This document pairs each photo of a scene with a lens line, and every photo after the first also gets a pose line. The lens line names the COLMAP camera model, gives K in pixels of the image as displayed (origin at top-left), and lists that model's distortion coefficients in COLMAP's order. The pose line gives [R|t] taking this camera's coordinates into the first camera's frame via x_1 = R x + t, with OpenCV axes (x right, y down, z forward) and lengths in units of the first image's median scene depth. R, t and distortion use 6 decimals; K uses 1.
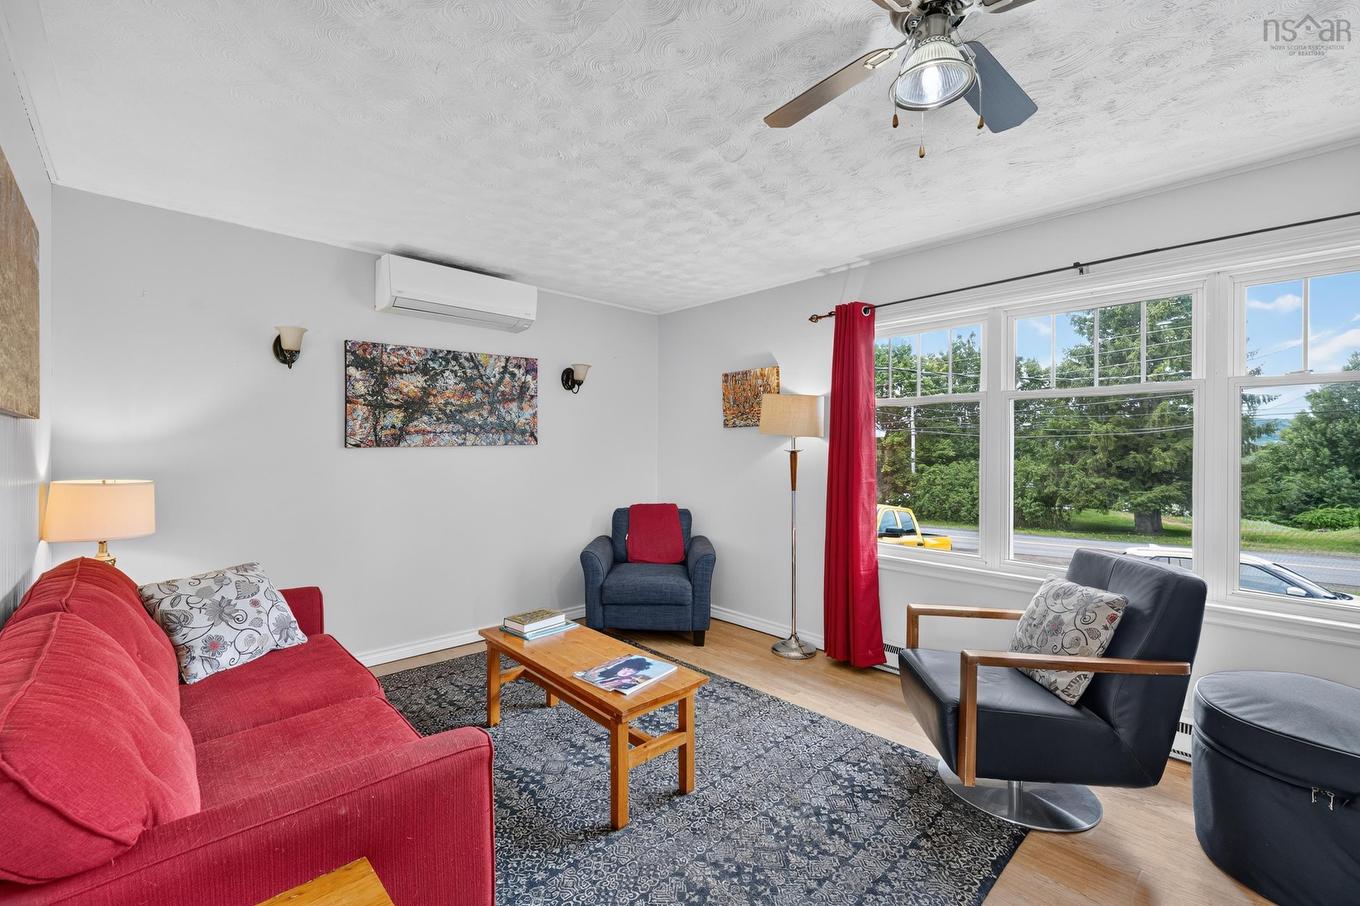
lens RADIAL K [[550.2, 0, 681.0], [0, 550.2, 452.4], [0, 0, 1]] dist [-0.009288, -0.000074]
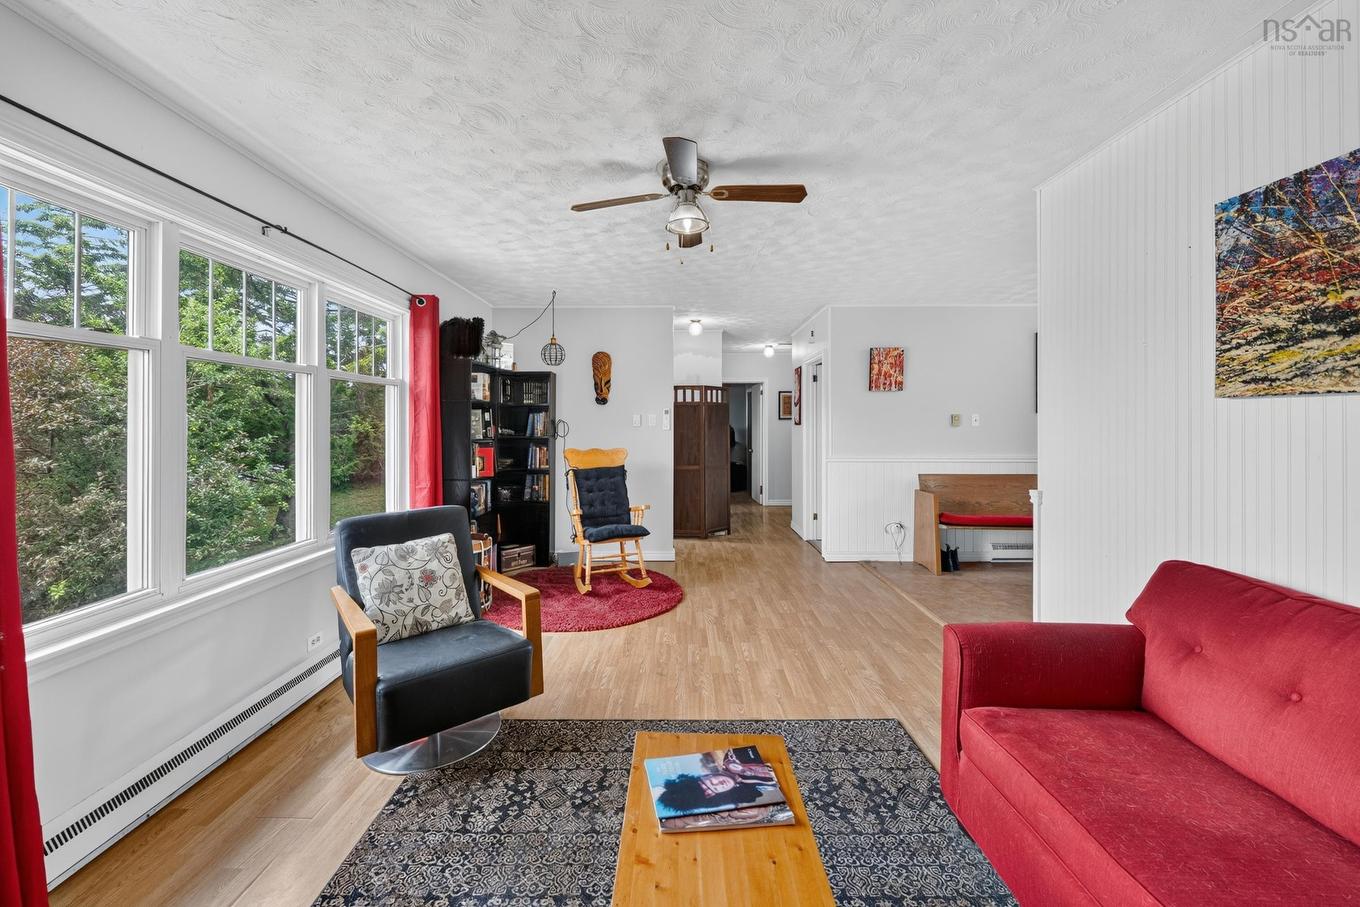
lens RADIAL K [[550.2, 0, 675.8], [0, 550.2, 422.3], [0, 0, 1]] dist [-0.009288, -0.000074]
pose [[-0.714223, -0.005357, 0.699898, -0.502688], [-0.001733, 0.999981, 0.005885, -0.011888], [-0.699916, 0.002990, -0.714218, 1.491177]]
